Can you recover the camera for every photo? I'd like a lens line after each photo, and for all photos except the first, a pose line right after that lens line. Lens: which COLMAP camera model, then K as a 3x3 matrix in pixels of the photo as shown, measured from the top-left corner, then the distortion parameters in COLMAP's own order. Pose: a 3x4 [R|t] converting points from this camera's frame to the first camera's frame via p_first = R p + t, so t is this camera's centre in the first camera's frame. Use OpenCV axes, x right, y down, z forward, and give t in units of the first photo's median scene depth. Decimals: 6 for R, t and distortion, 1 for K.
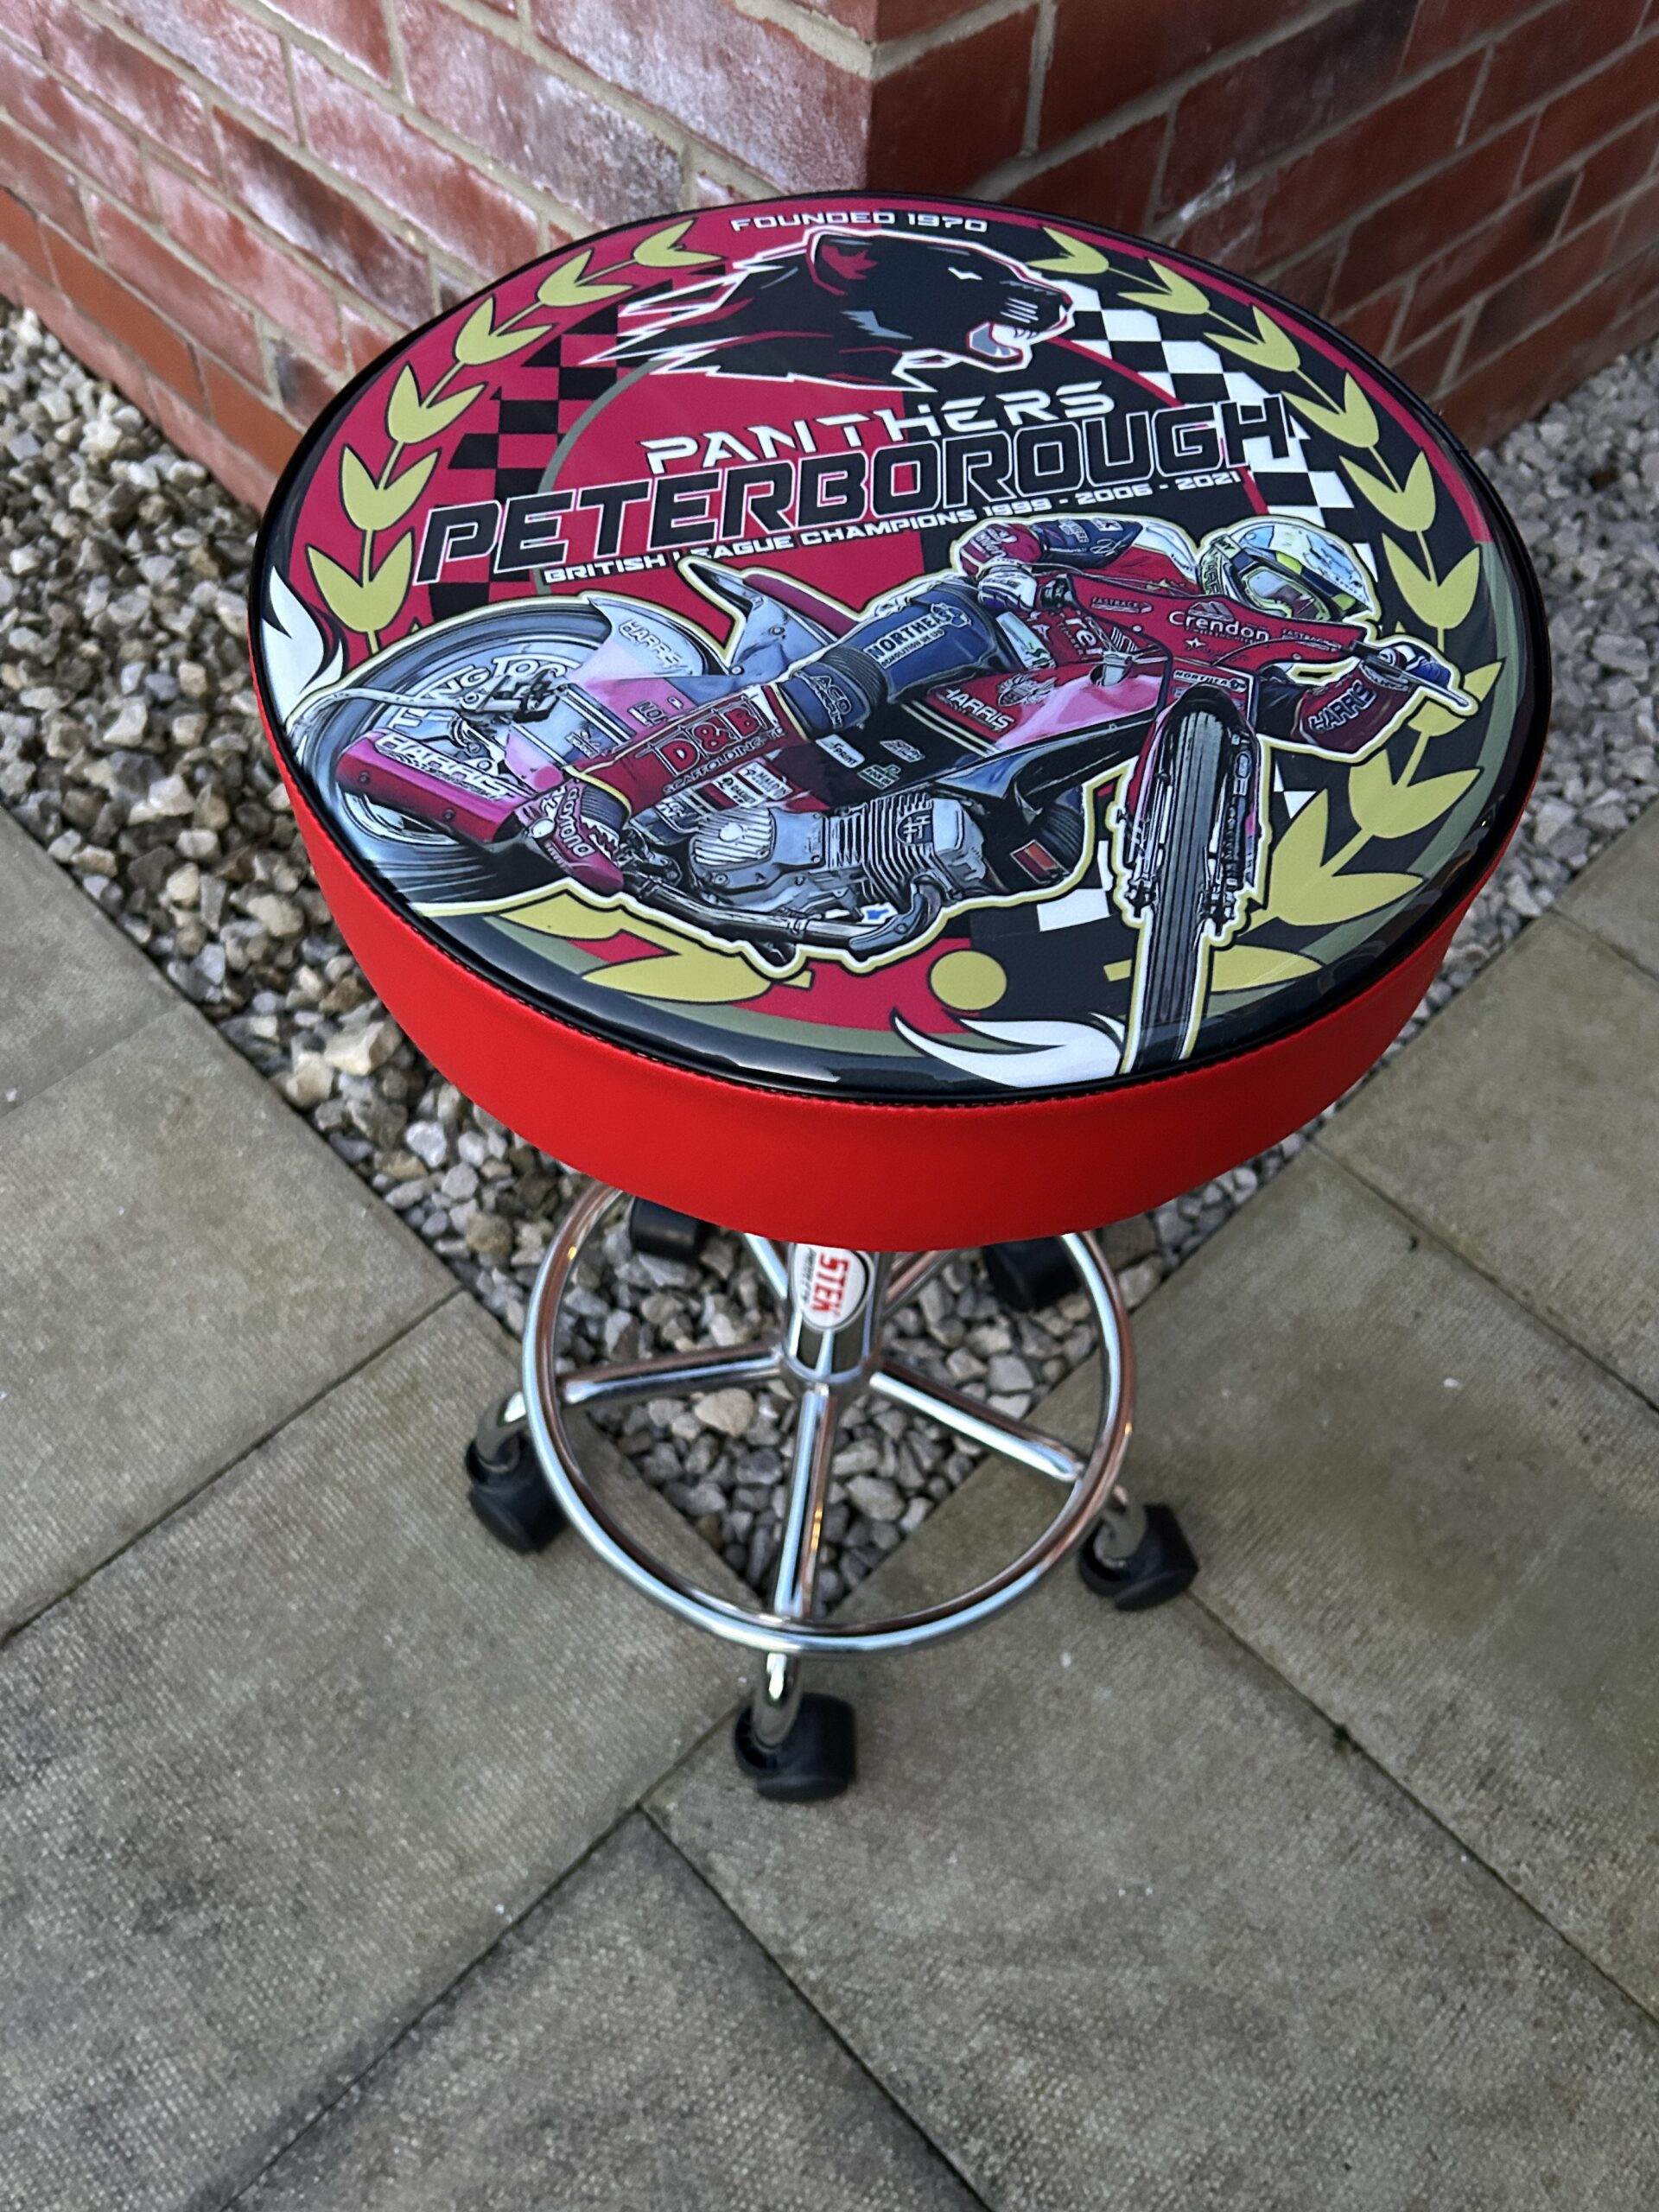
lens RADIAL K [[1704.1, 0, 817.3], [0, 1704.1, 1119.8], [0, 0, 1]] dist [0.045504, -0.066647]
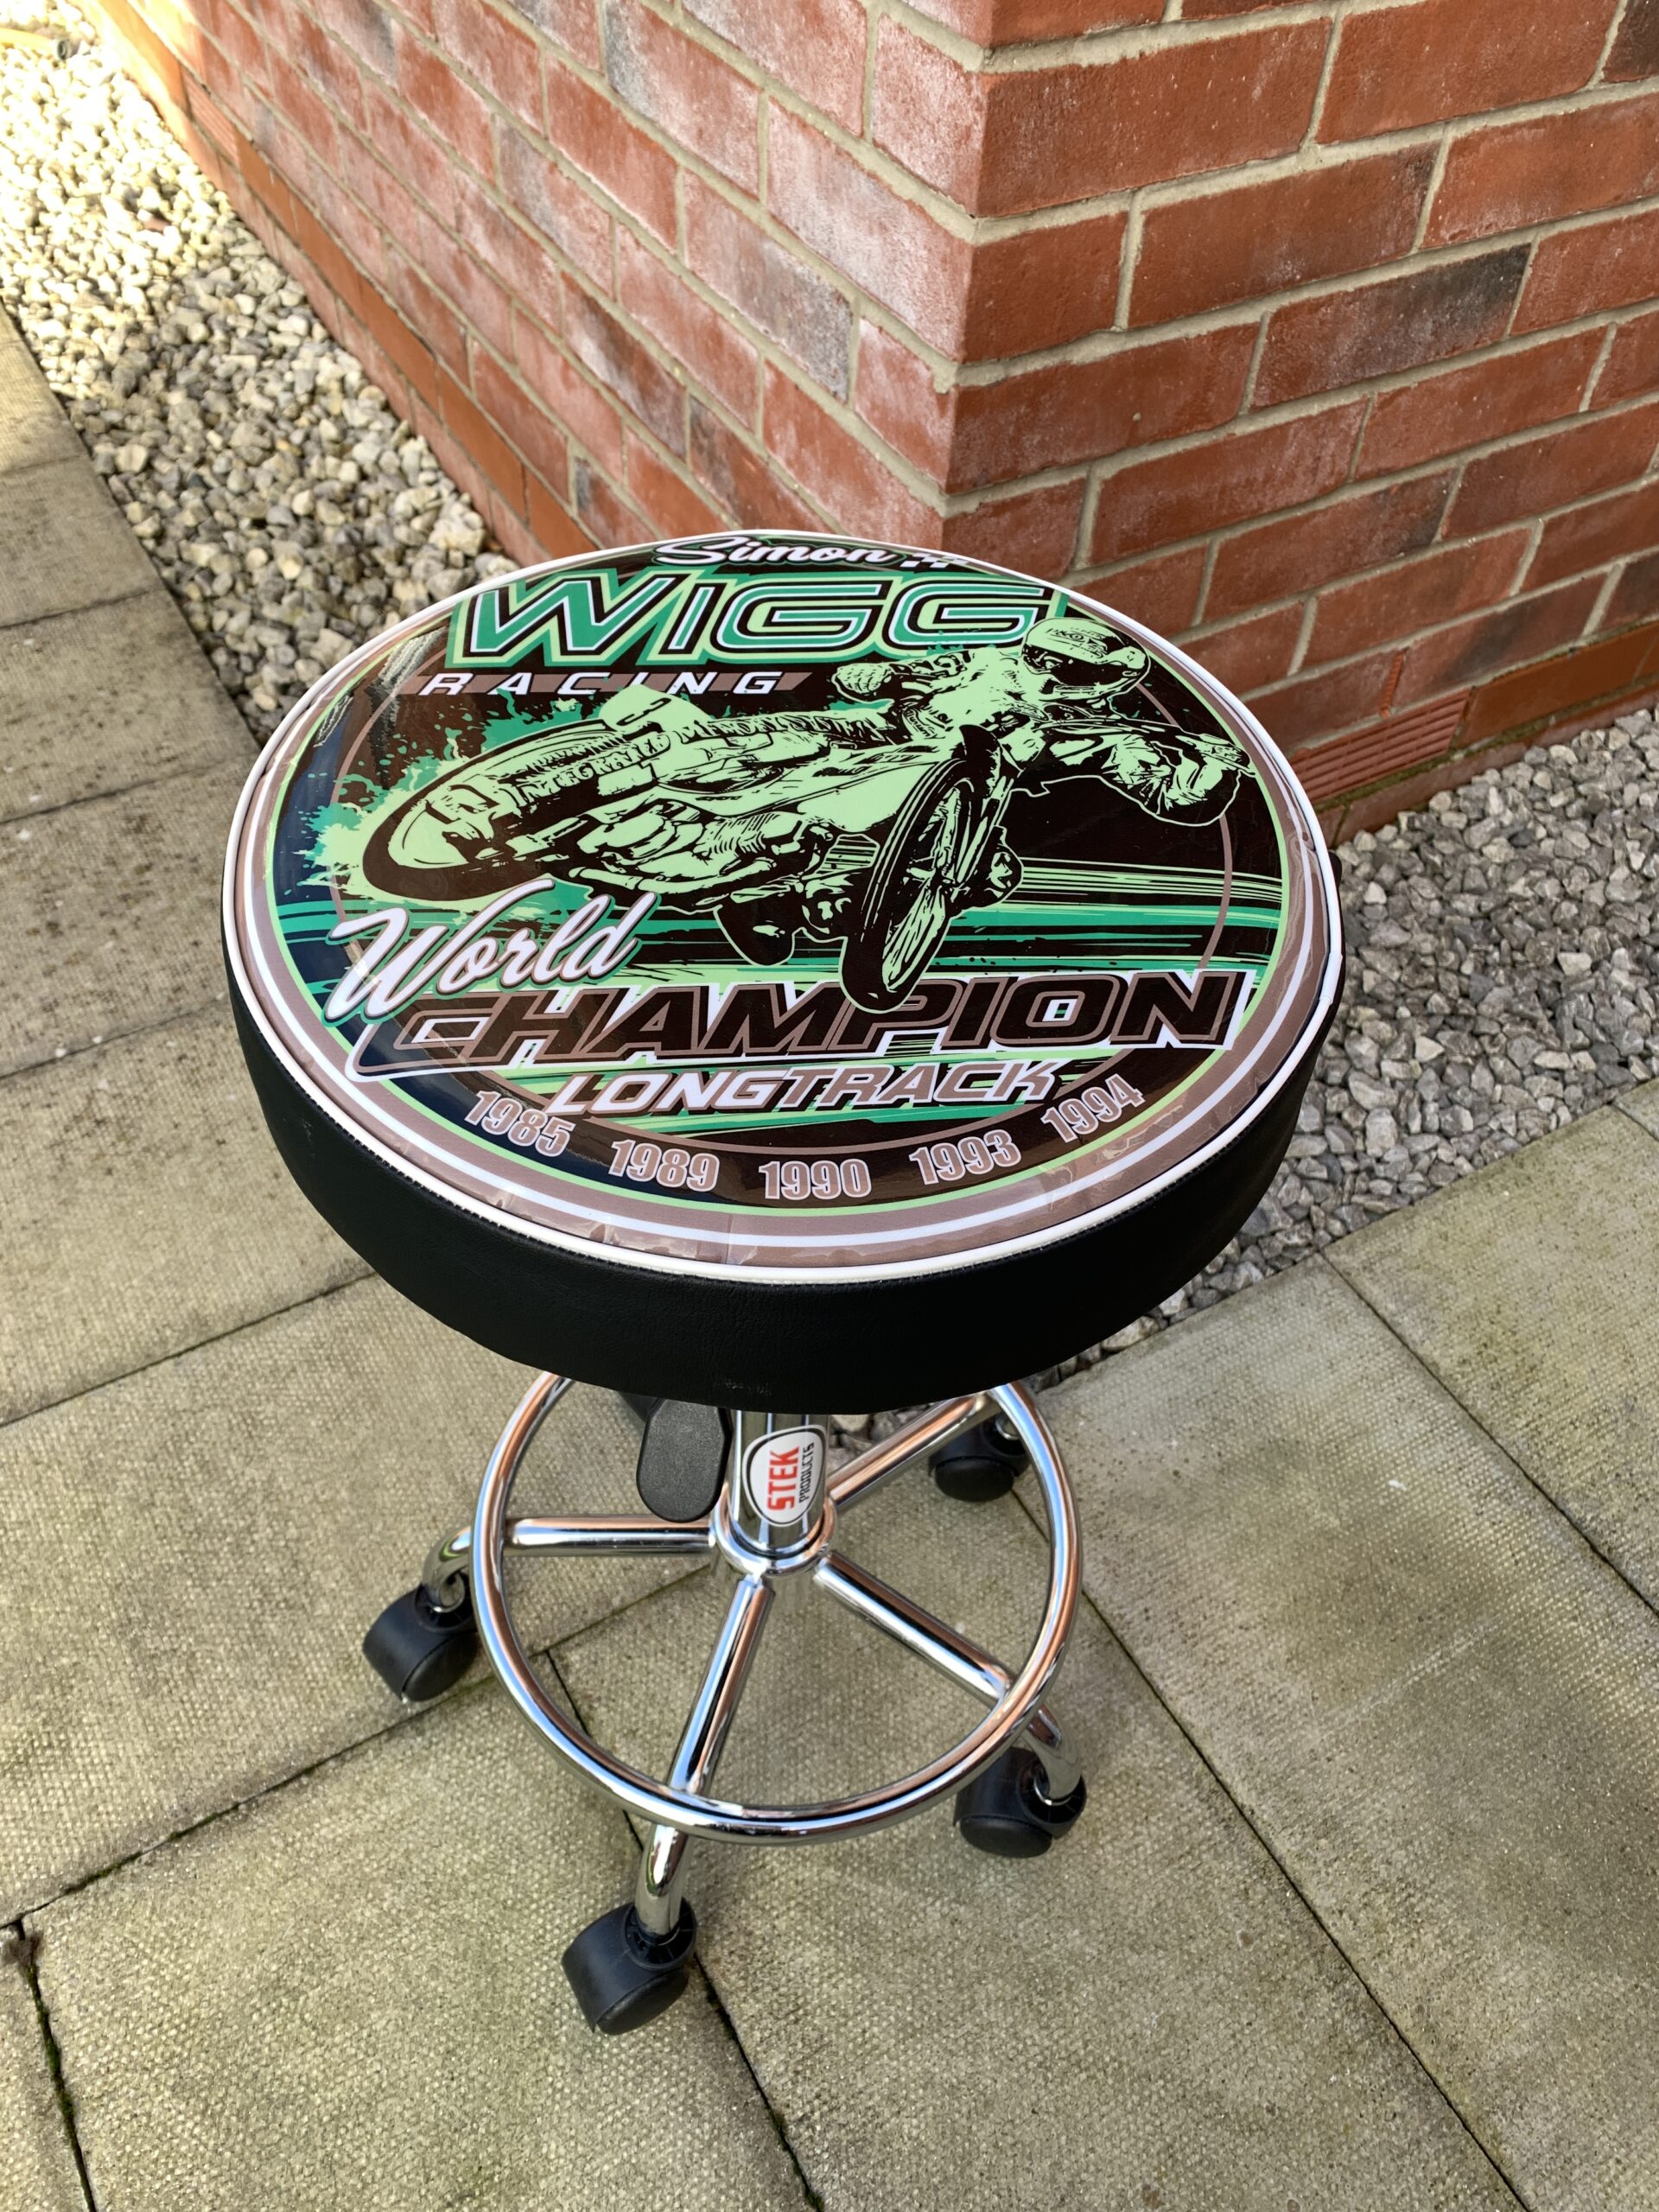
lens RADIAL K [[1726.7, 0, 820.3], [0, 1726.7, 1100.8], [0, 0, 1]] dist [0.009916, -0.011333]
pose [[0.967814, 0.182232, -0.173575, 0.194157], [-0.208047, 0.967406, -0.144369, 0.174313], [0.141609, 0.175834, 0.974181, -0.133934]]
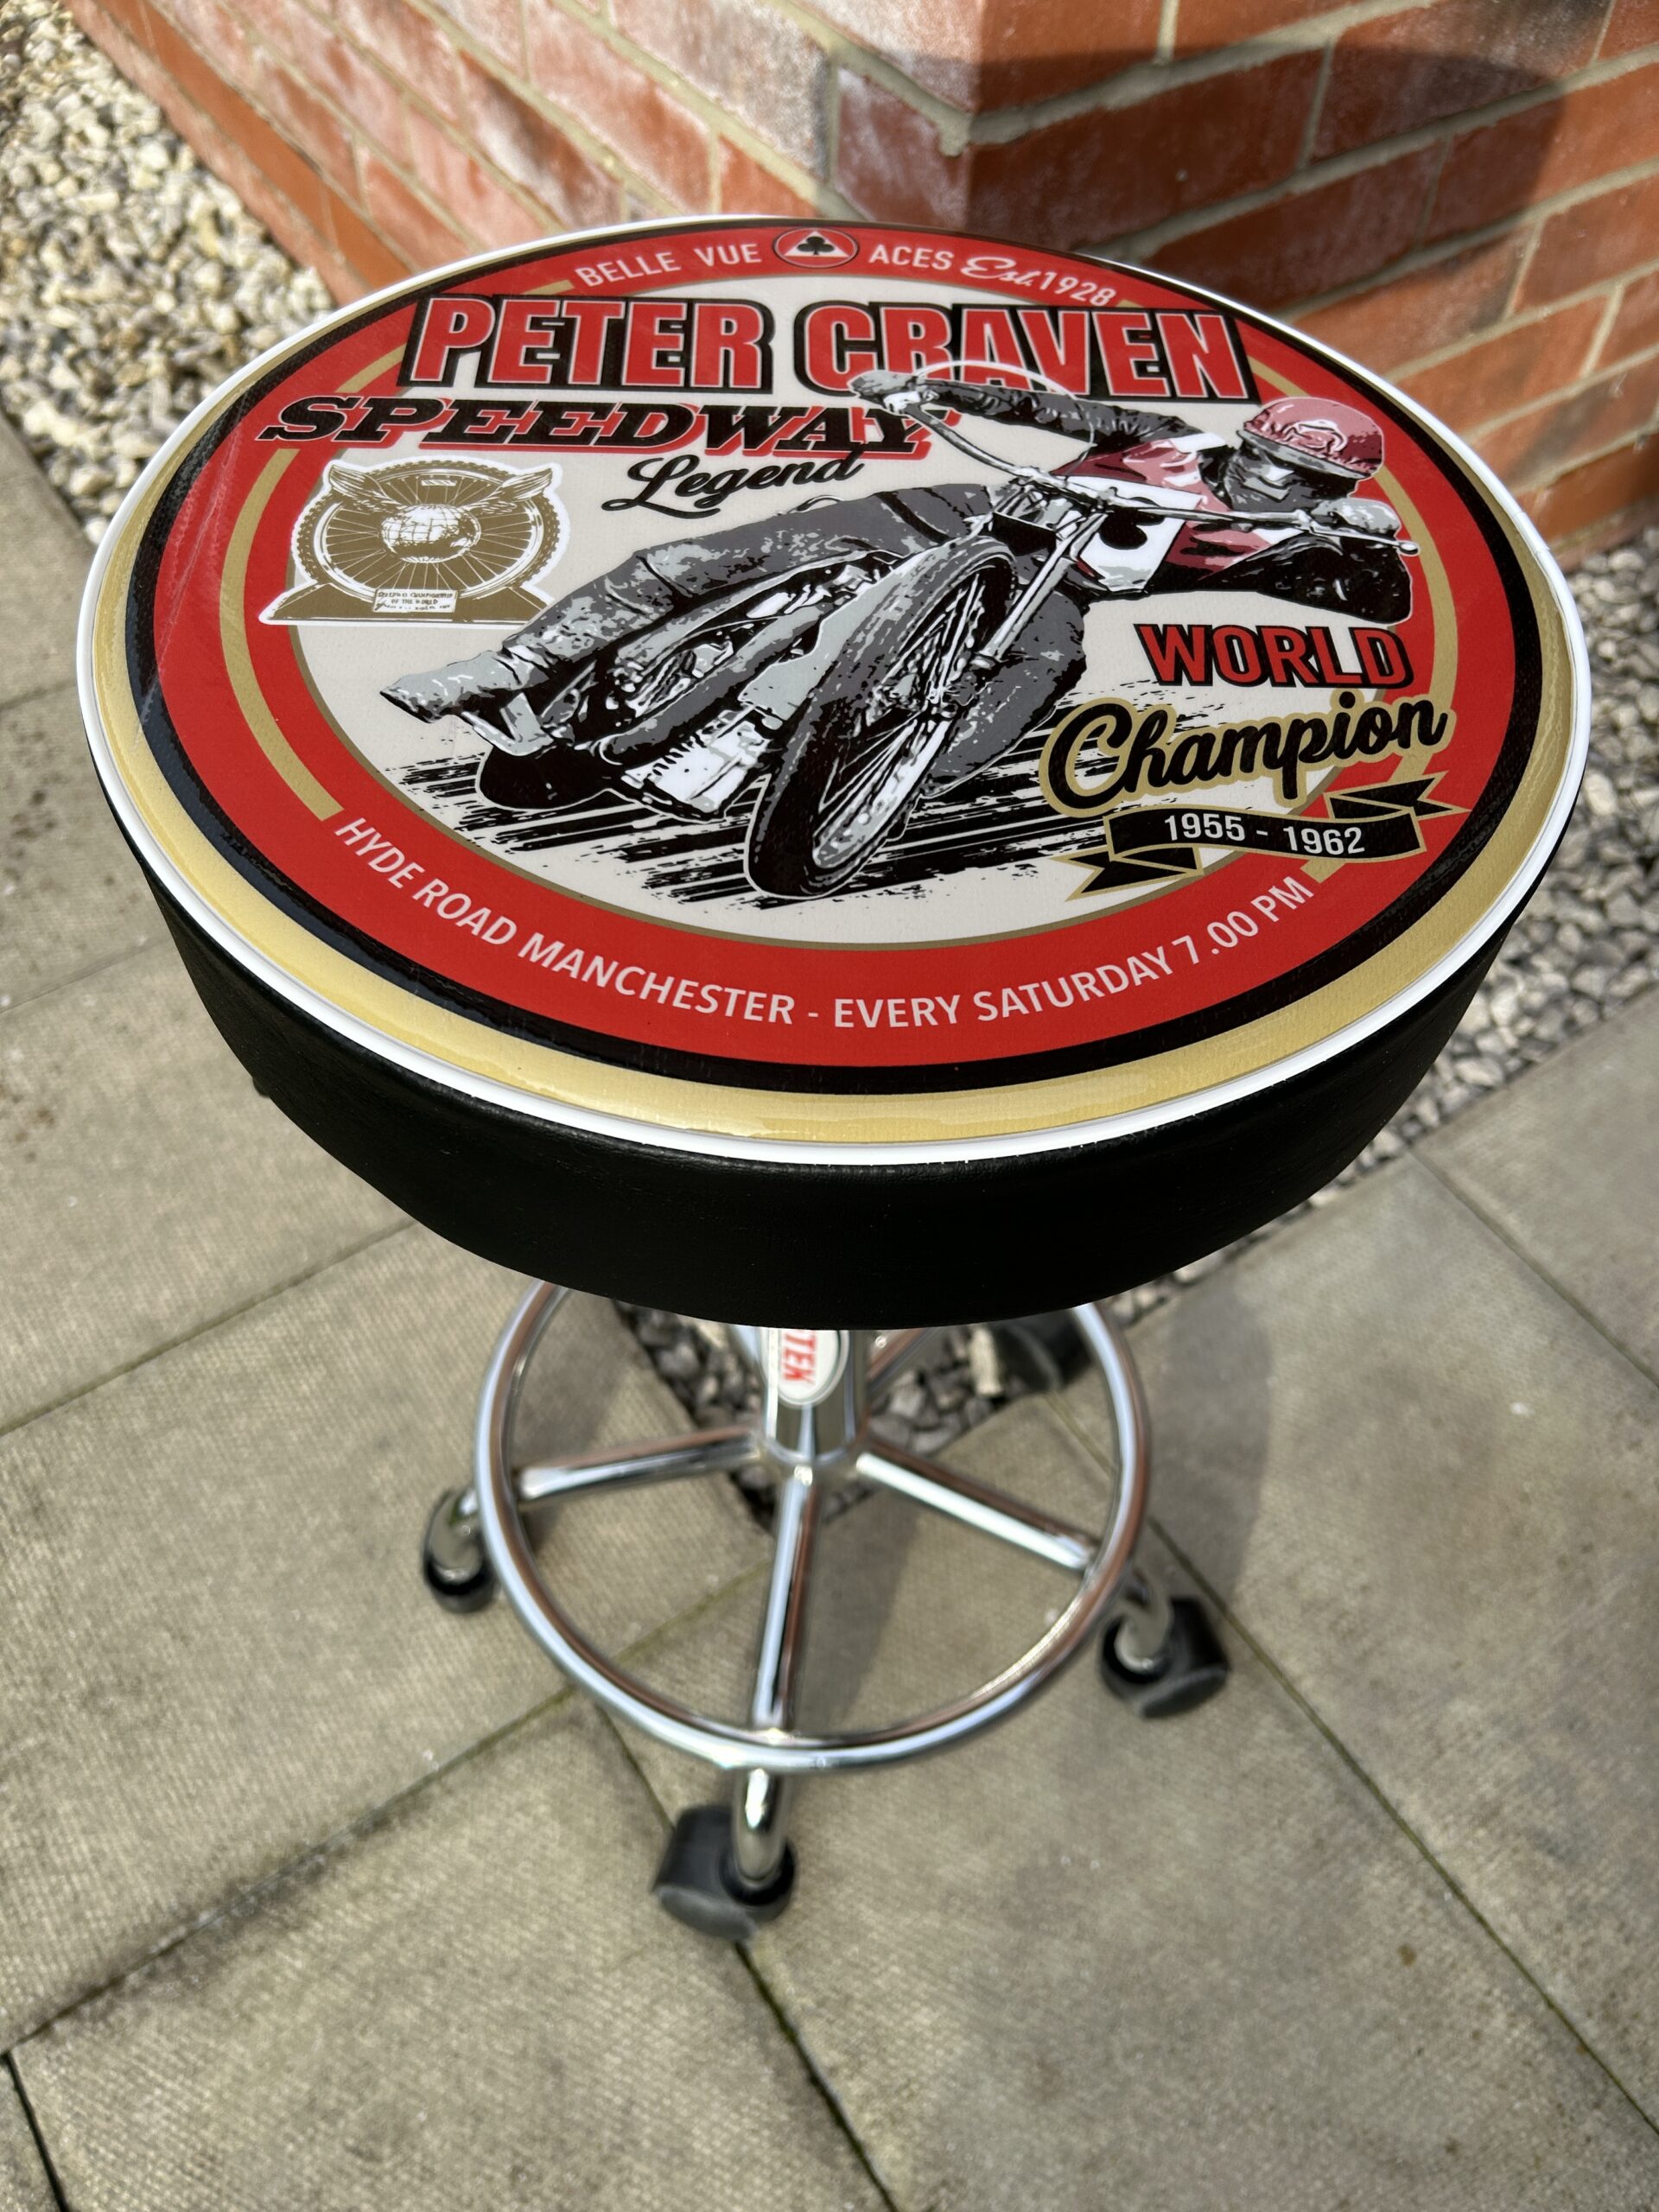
lens RADIAL K [[1704.1, 0, 833.4], [0, 1704.1, 1100.7], [0, 0, 1]] dist [0.045504, -0.066647]
pose [[0.983032, 0.126935, -0.132424, 0.119649], [-0.136231, 0.988631, -0.063642, 0.111766], [0.122840, 0.080603, 0.989148, 0.020001]]
